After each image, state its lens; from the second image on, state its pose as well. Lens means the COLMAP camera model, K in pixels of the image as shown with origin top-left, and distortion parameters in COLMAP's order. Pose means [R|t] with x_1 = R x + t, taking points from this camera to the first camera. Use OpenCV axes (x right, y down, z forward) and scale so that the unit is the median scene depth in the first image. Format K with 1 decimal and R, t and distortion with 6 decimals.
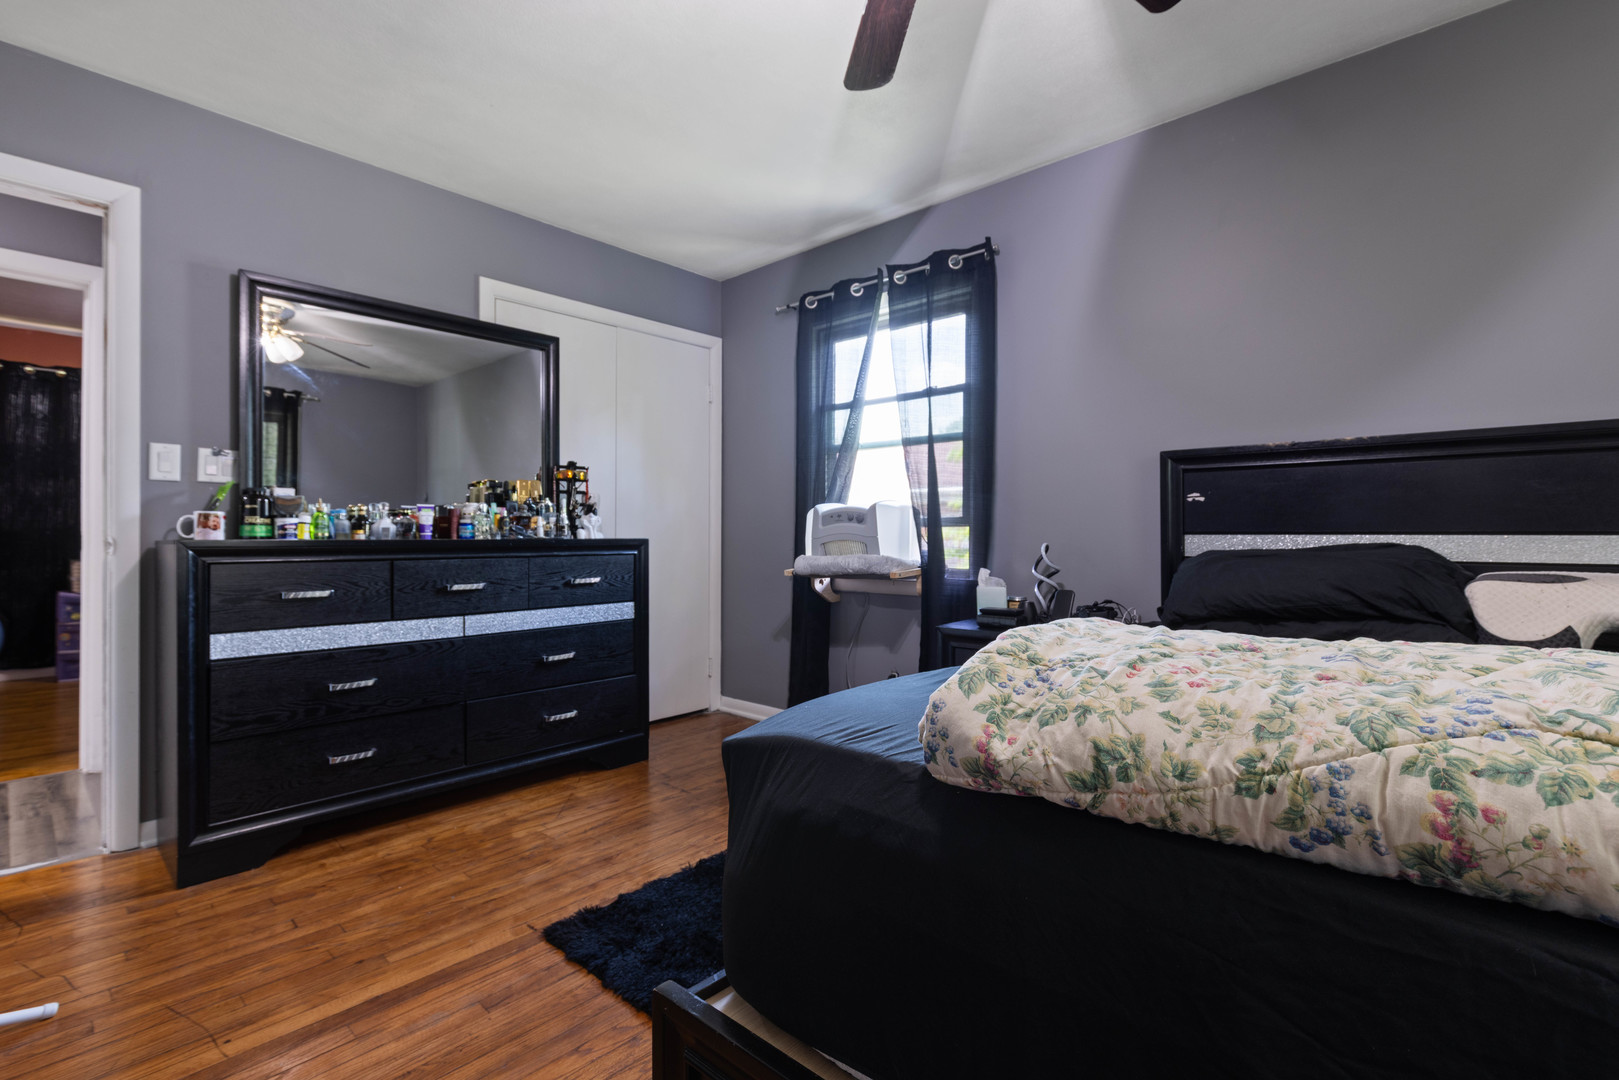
lens RADIAL K [[731.0, 0, 819.8], [0, 731.0, 522.2], [0, 0, 1]] dist [-0.003334, -0.000163]
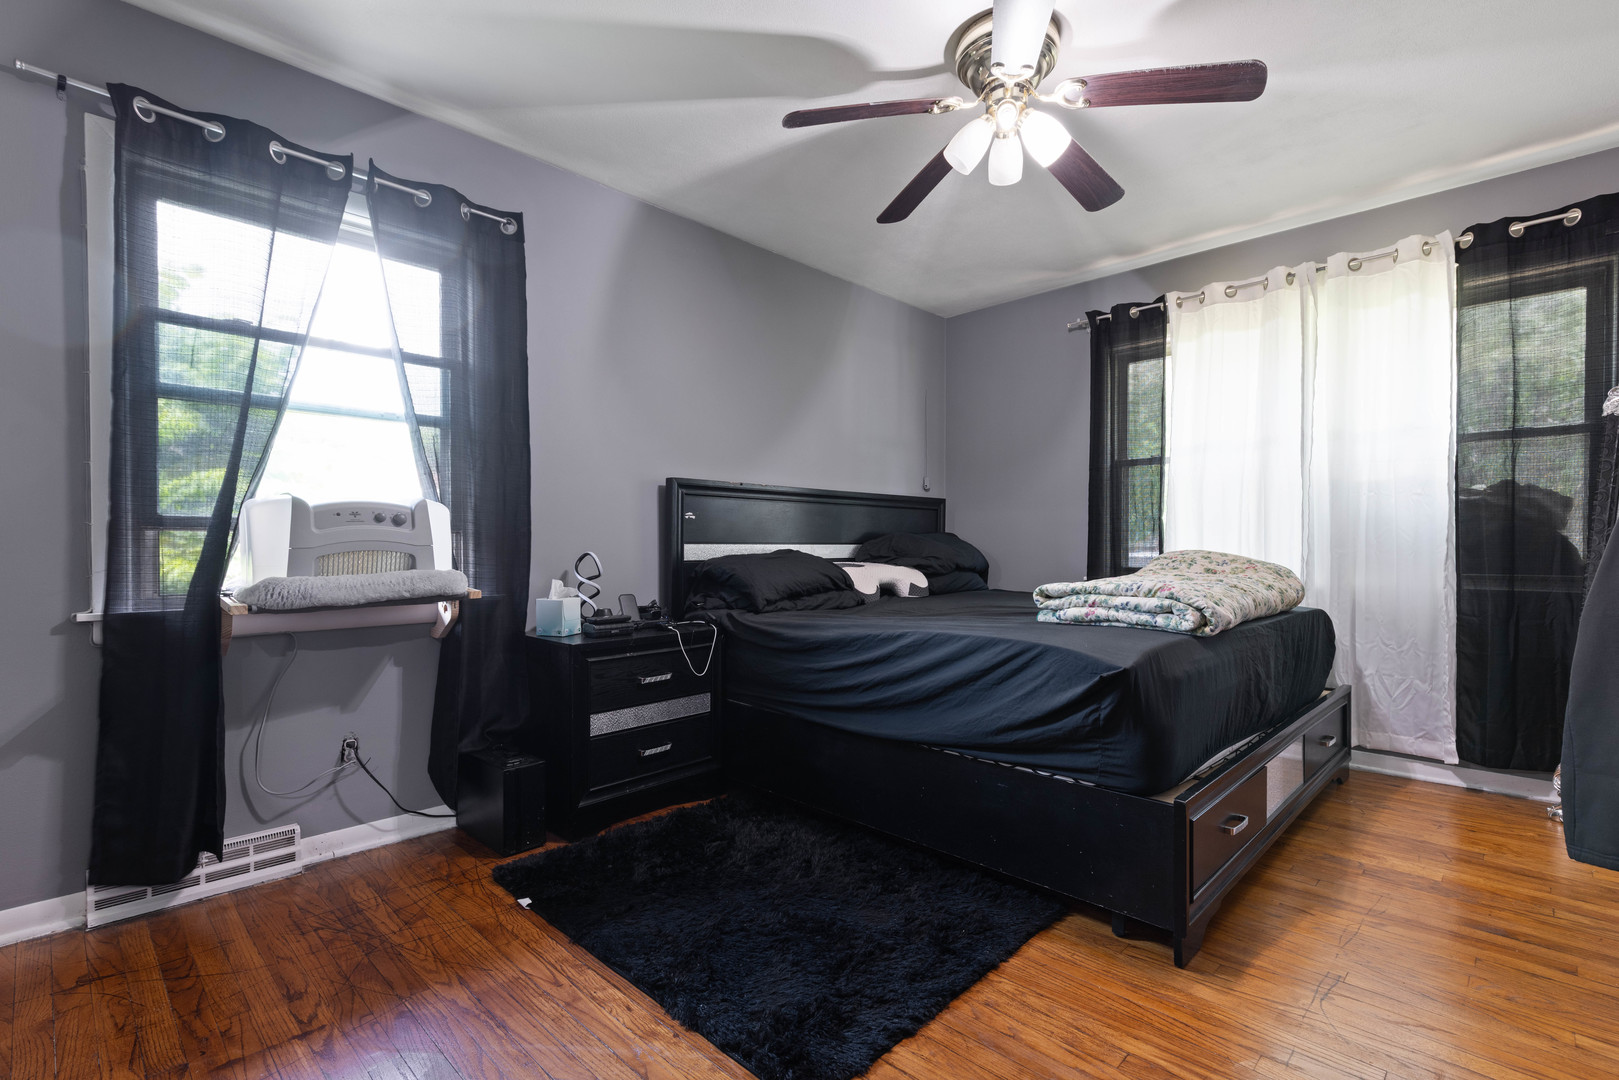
lens RADIAL K [[739.0, 0, 806.0], [0, 739.0, 559.5], [0, 0, 1]] dist [0.000006, -0.000009]
pose [[0.045443, -0.010777, 0.998909, -0.640319], [-0.008413, 0.999902, 0.011170, 0.022059], [-0.998932, -0.008911, 0.045348, 0.583075]]
